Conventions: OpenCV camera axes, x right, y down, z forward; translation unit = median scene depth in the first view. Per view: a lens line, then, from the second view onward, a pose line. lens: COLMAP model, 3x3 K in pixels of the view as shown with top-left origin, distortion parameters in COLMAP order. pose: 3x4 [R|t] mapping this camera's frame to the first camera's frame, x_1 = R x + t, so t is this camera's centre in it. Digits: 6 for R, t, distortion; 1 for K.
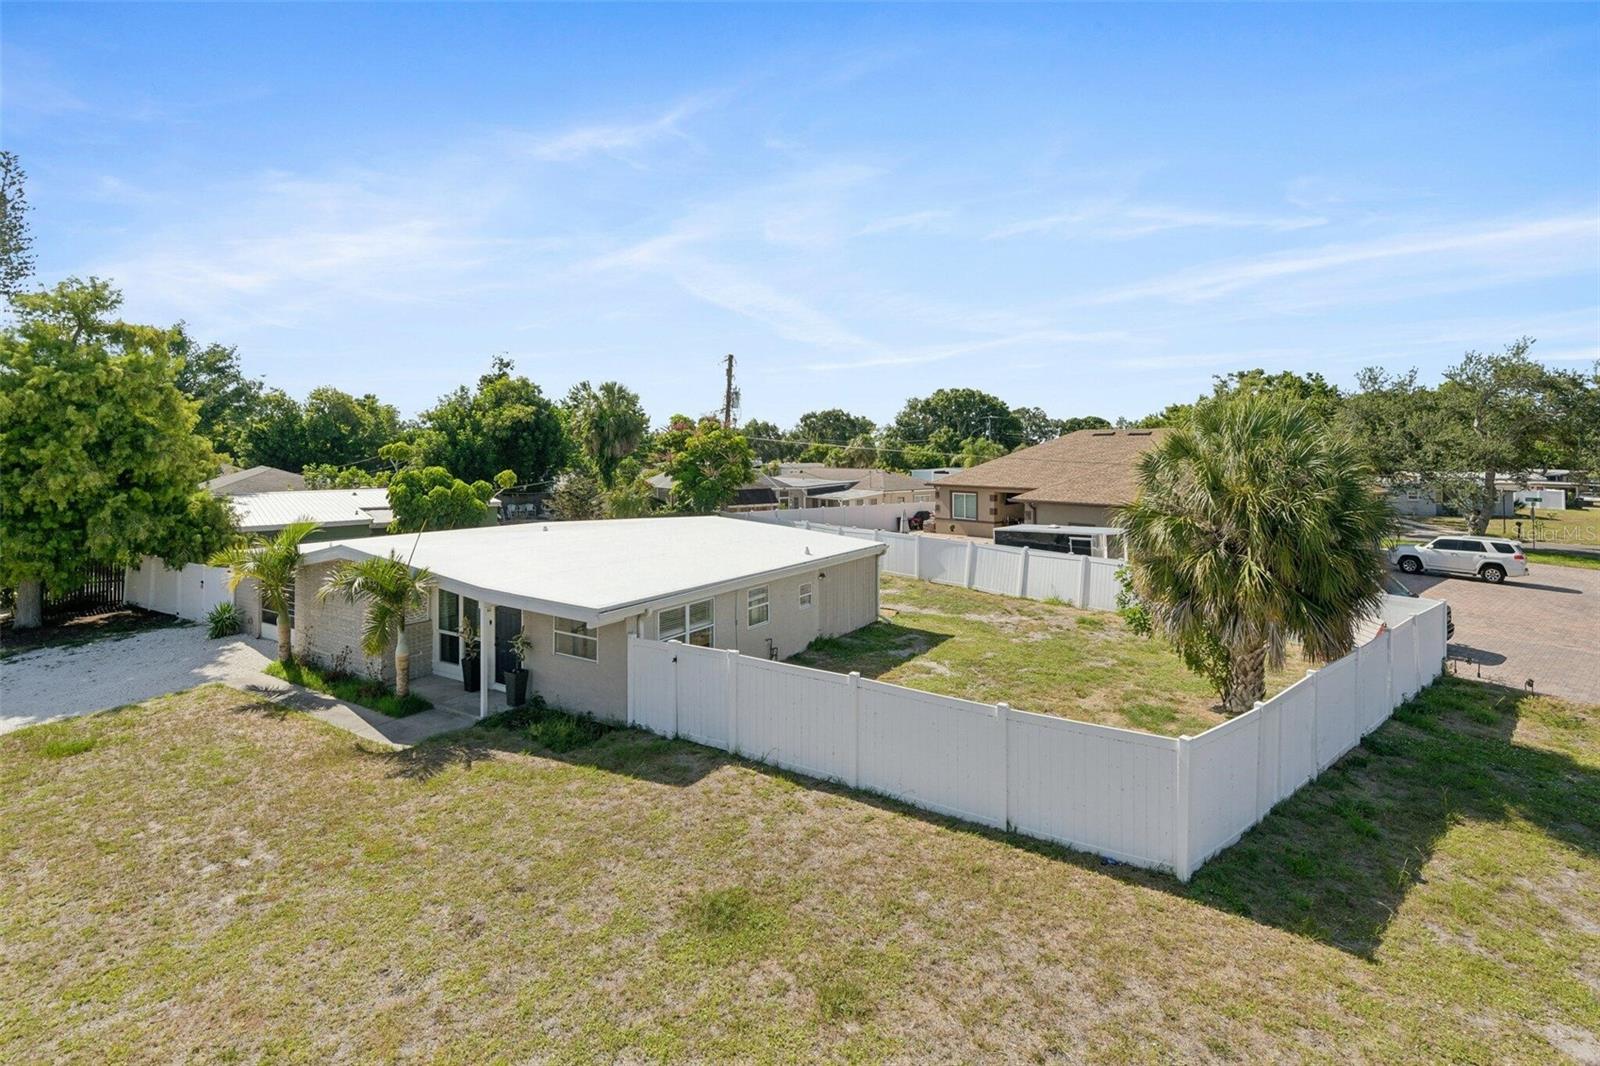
lens RADIAL K [[771.7, 0, 794.5], [0, 771.7, 439.0], [0, 0, 1]] dist [-0.013035, 0.000453]
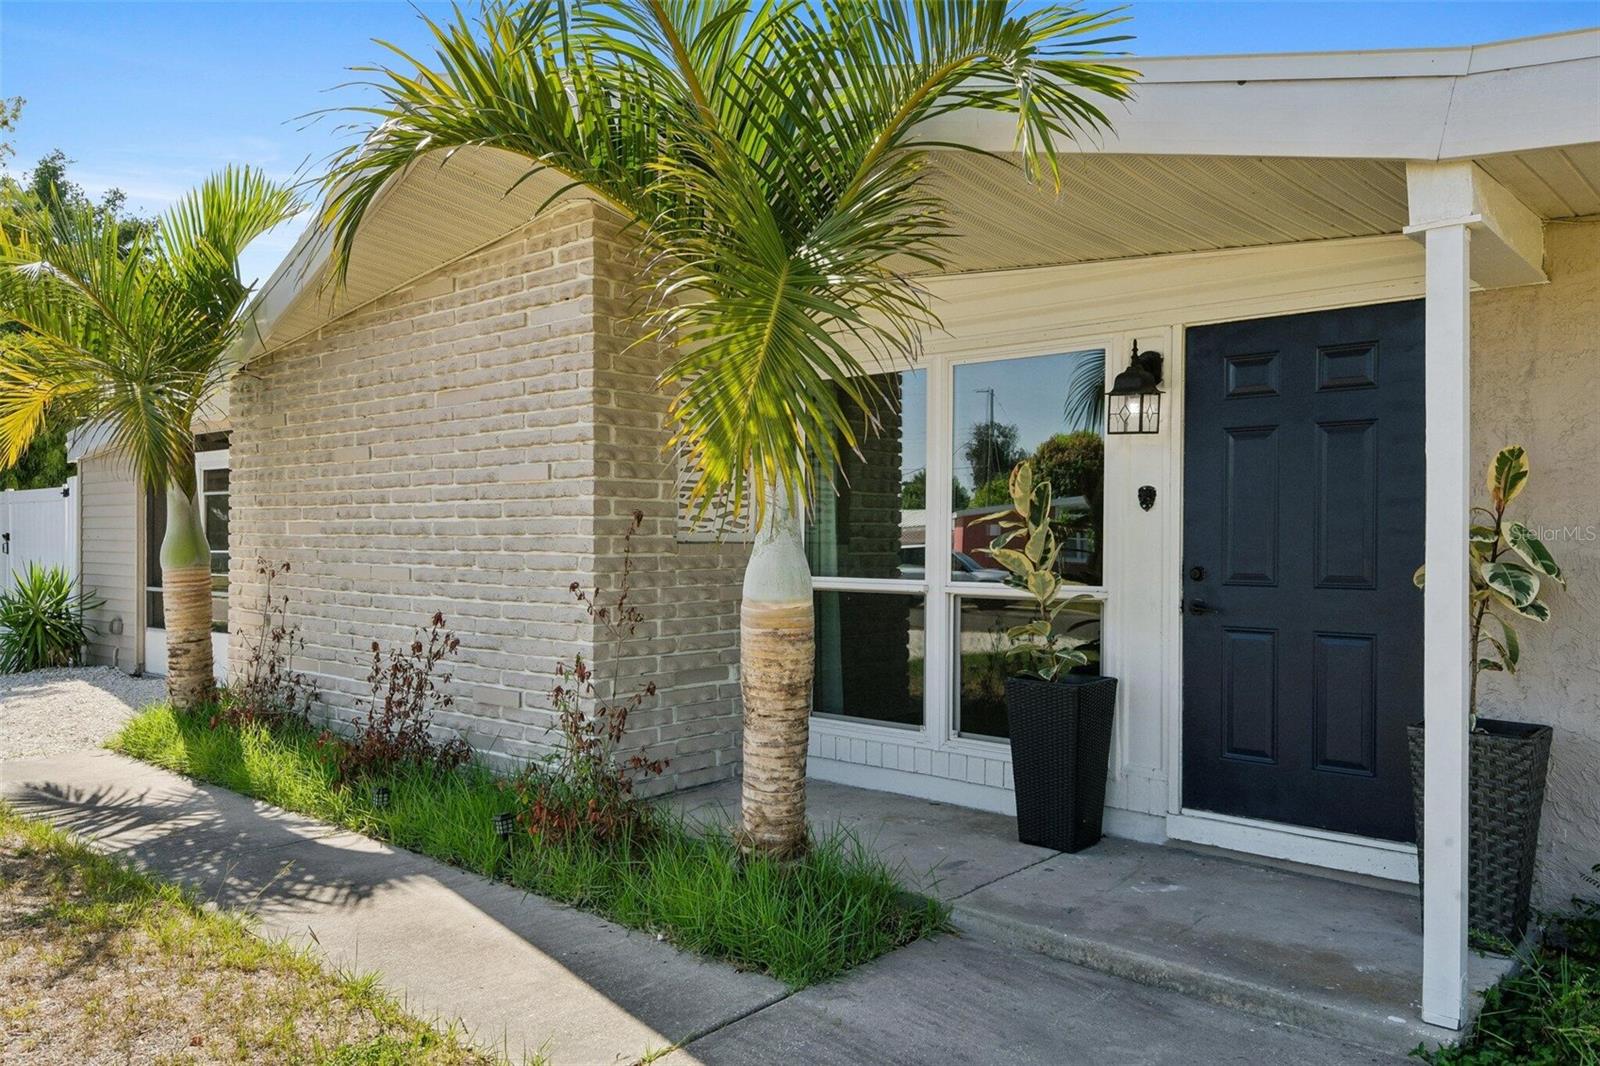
lens RADIAL K [[1133.6, 0, 800.0], [0, 1133.6, 533.0], [0, 0, 1]] dist [0.058563, -0.062950]
pose [[0.989985, 0.010461, -0.140782, -0.412738], [-0.009922, 0.999941, 0.004529, 0.231399], [0.140821, -0.003086, 0.990030, 0.657347]]
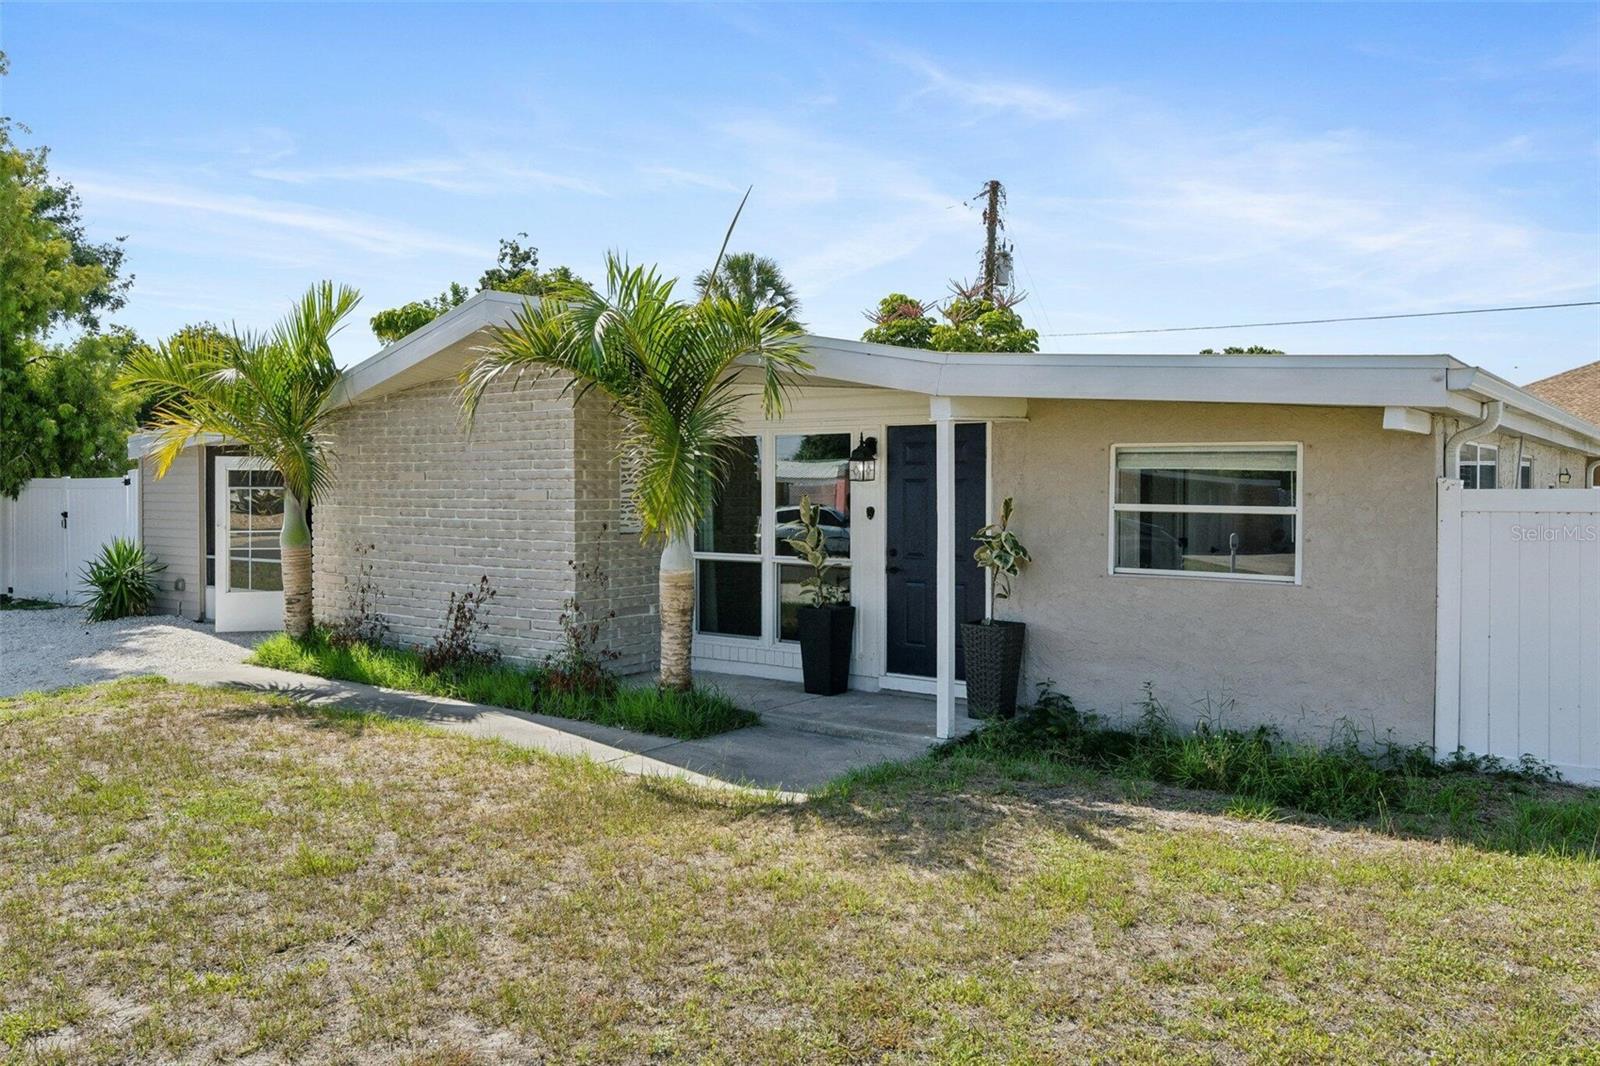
lens RADIAL K [[1212.0, 0, 792.5], [0, 1212.0, 505.9], [0, 0, 1]] dist [0.022029, 0.002762]
pose [[0.997352, 0.008302, -0.072257, -0.365380], [-0.006394, 0.999626, 0.026601, 0.206102], [0.072450, -0.026069, 0.997031, 0.385647]]
